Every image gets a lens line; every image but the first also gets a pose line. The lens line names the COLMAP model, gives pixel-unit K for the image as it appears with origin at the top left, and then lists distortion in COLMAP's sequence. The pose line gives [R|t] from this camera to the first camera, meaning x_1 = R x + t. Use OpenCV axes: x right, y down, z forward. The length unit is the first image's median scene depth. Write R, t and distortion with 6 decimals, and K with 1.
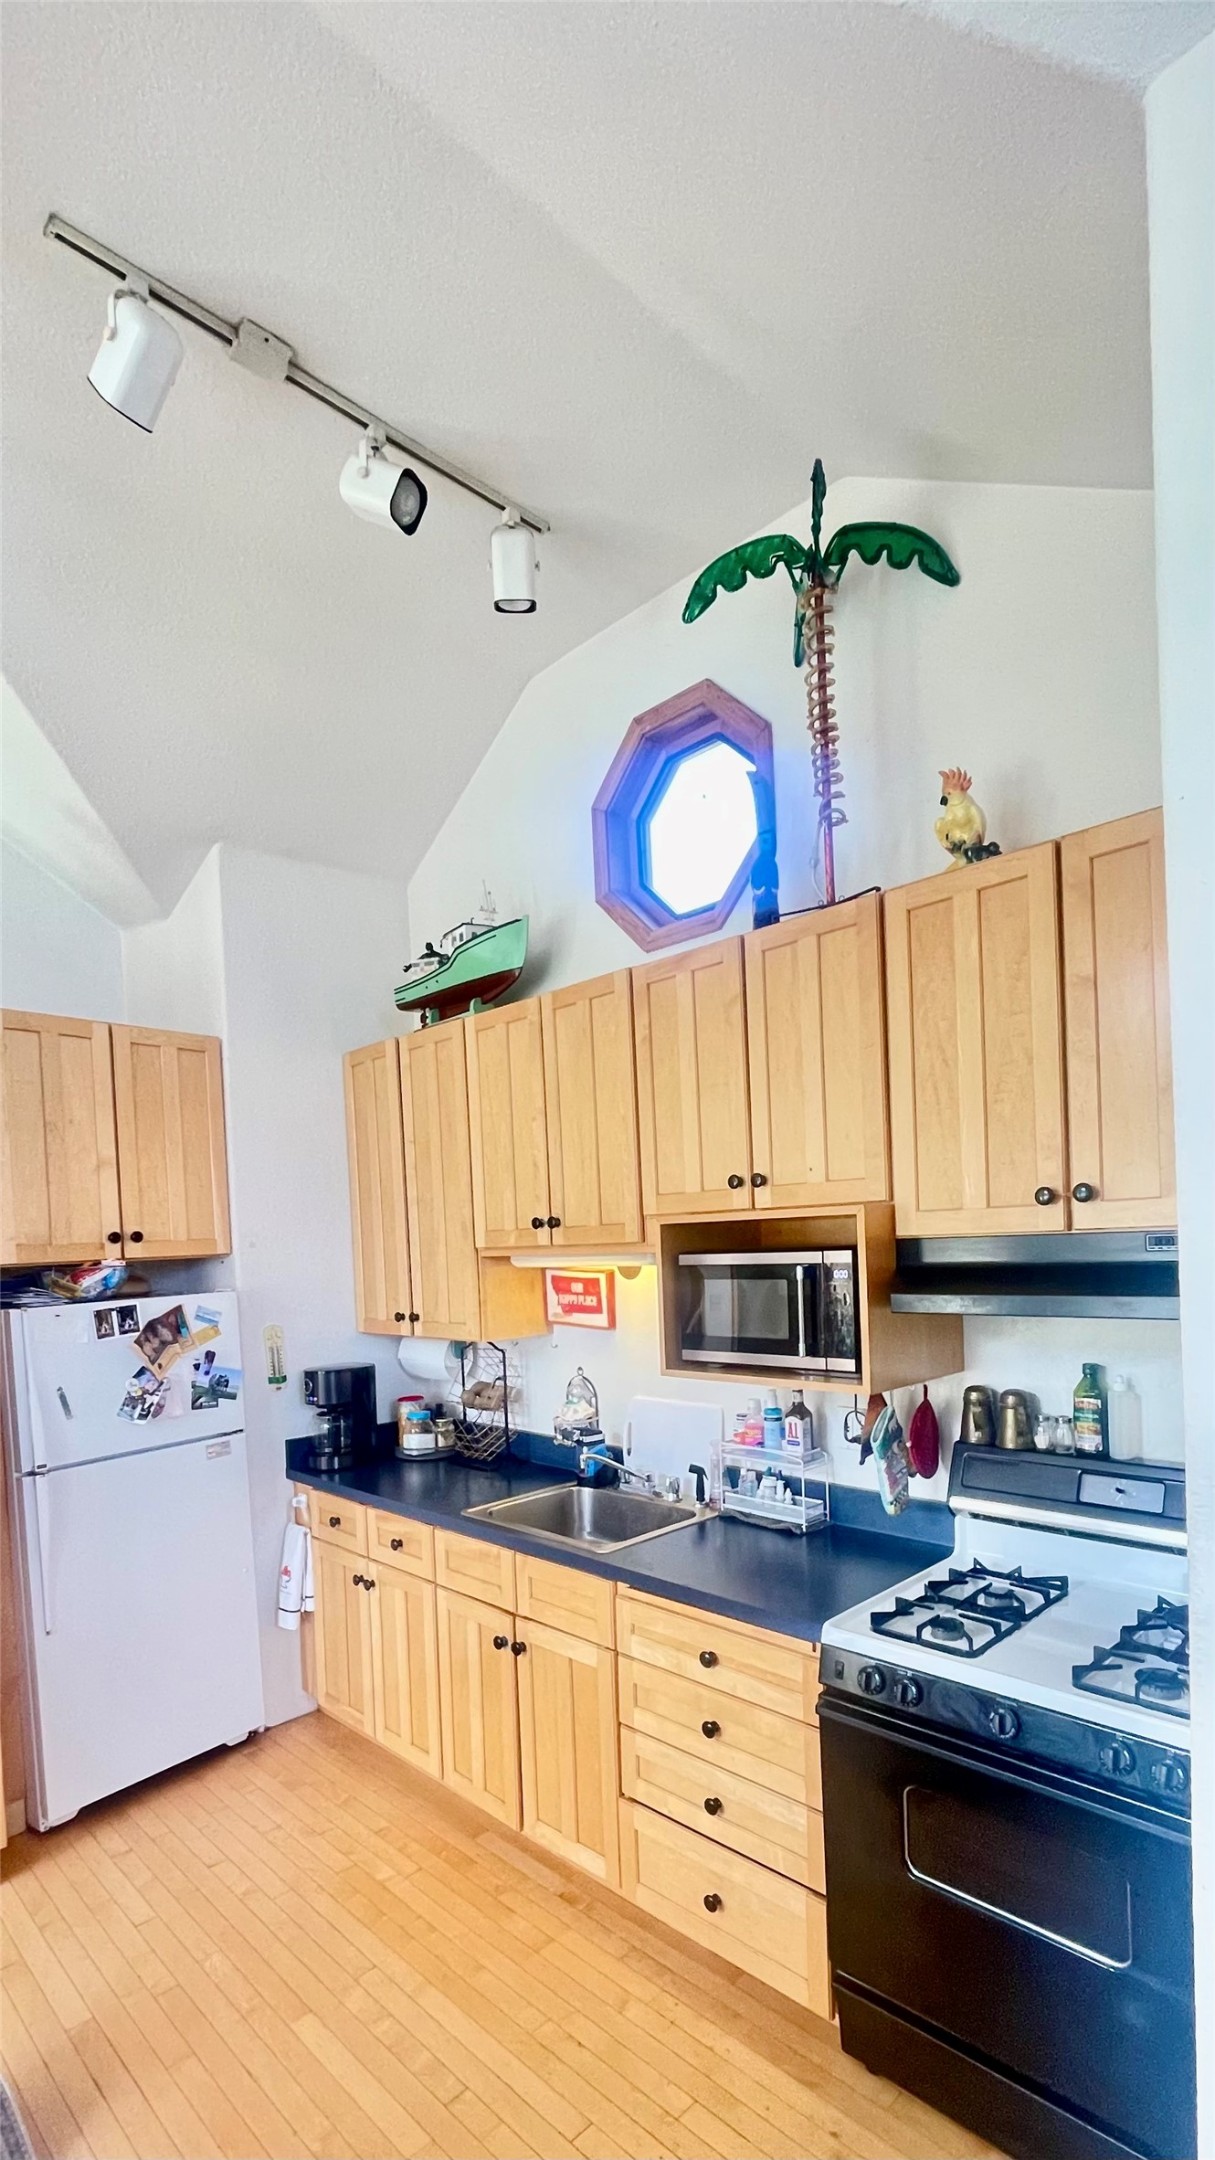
lens RADIAL K [[998.0, 0, 623.7], [0, 998.0, 1265.8], [0, 0, 1]] dist [0.003370, -0.000455]
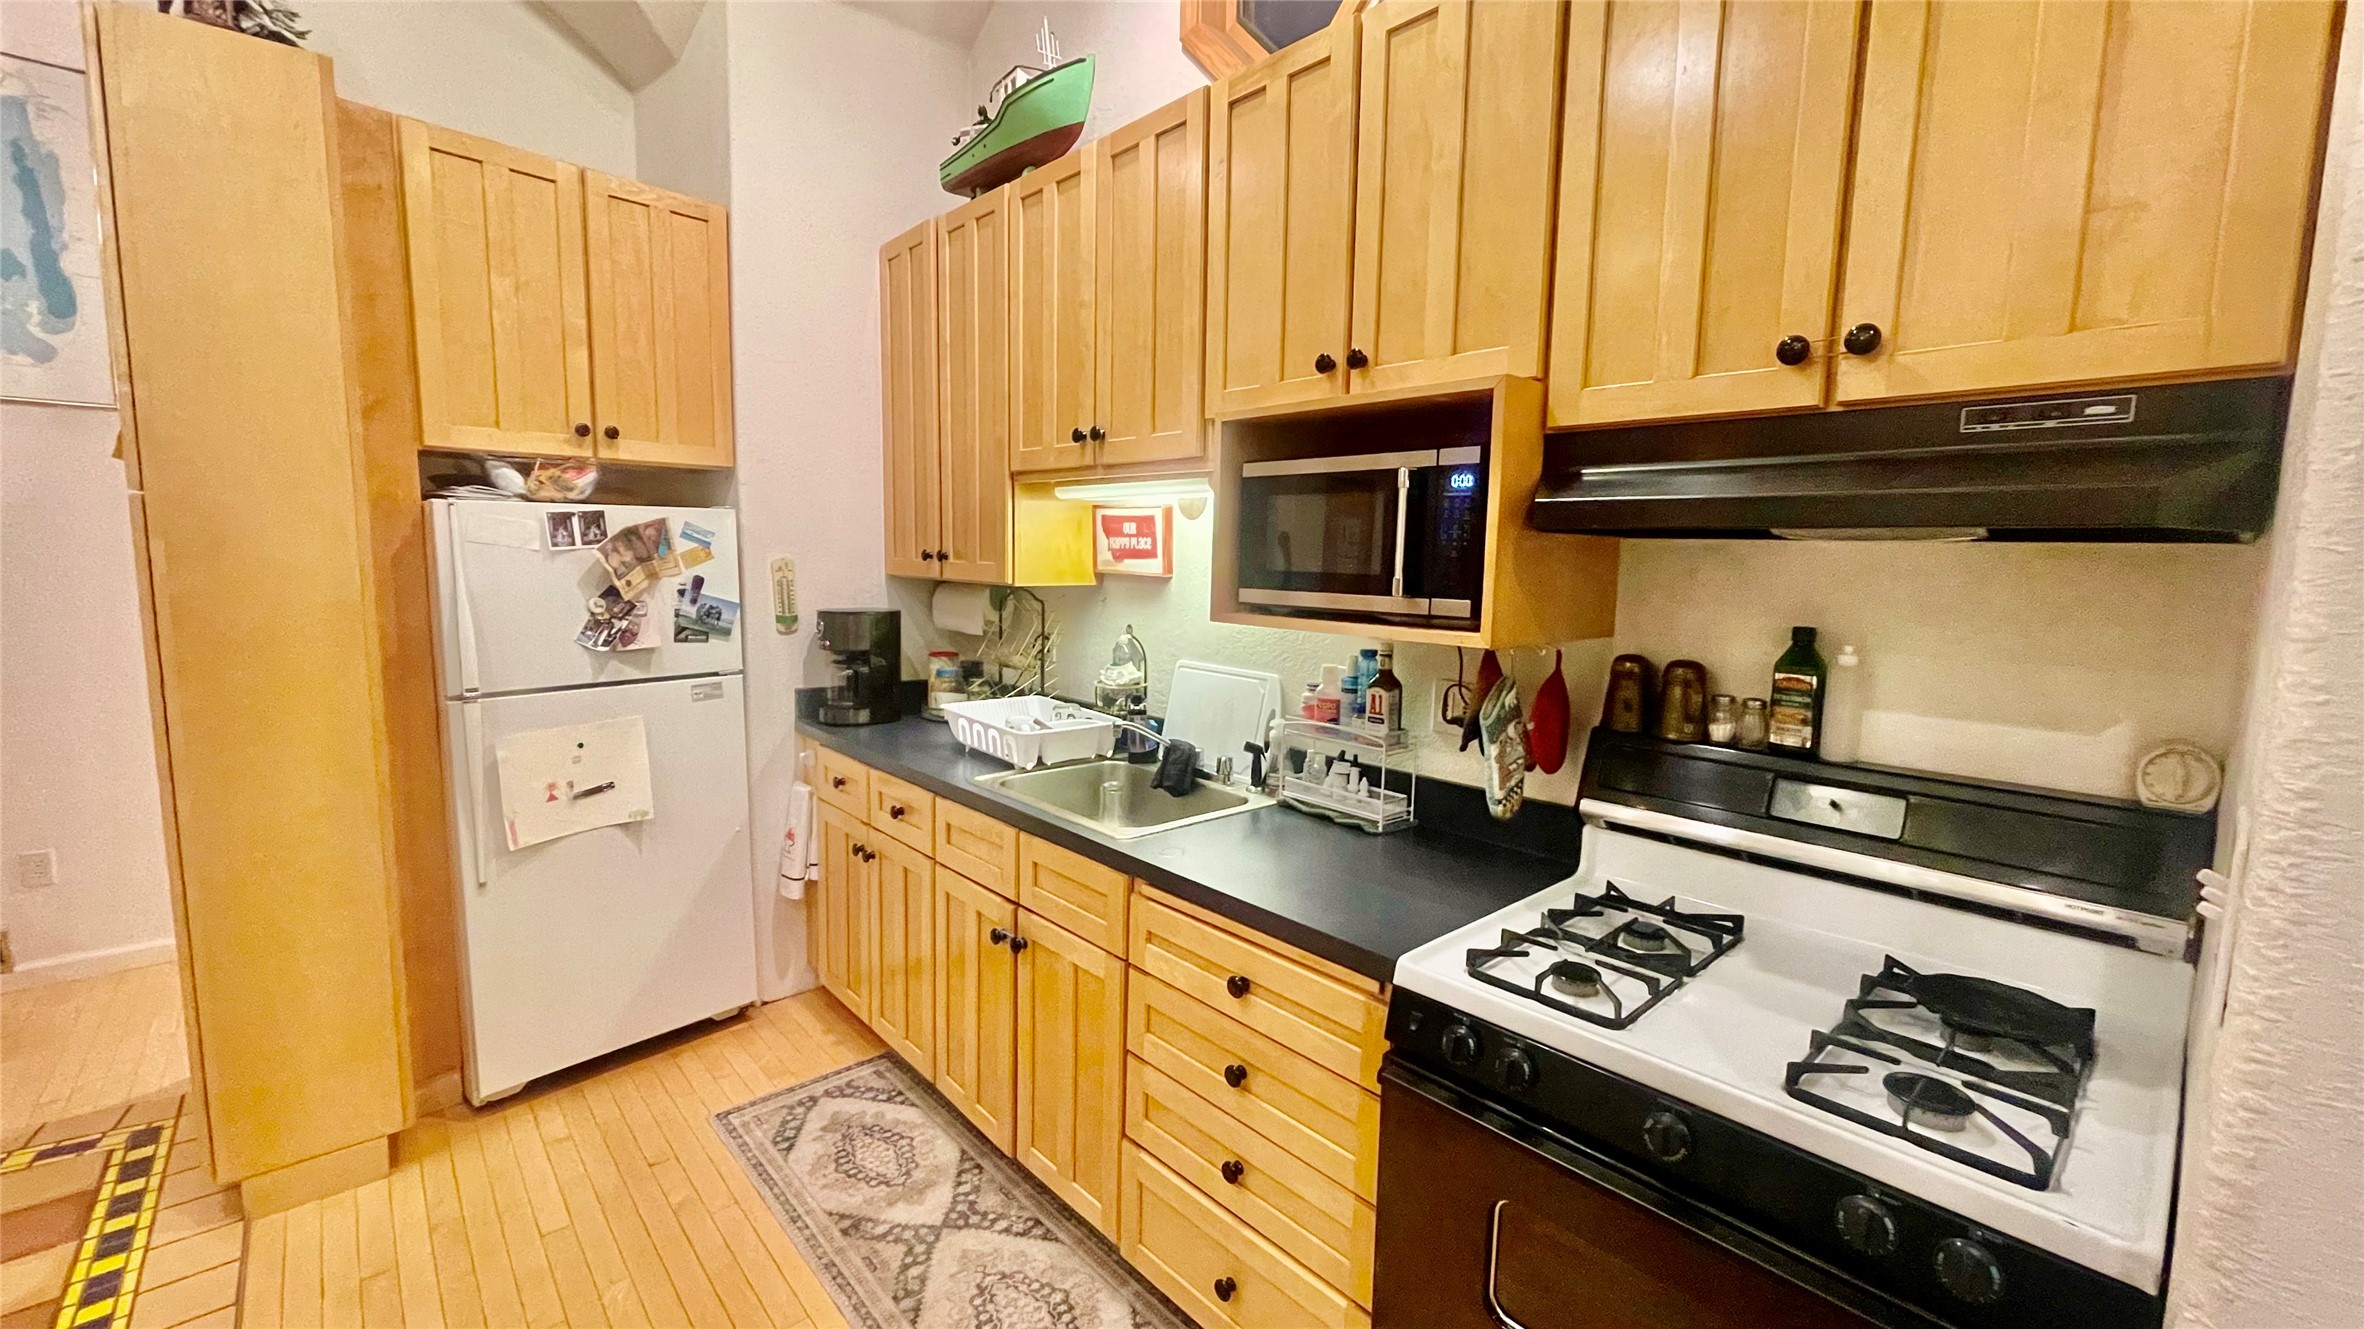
lens RADIAL K [[947.6, 0, 1183.5], [0, 947.6, 656.2], [0, 0, 1]] dist [-0.000327, 0.000046]
pose [[0.997130, 0.065389, -0.038157, 0.047854], [-0.061895, 0.994327, 0.086502, 0.077473], [0.043597, -0.083892, 0.995521, 0.273147]]
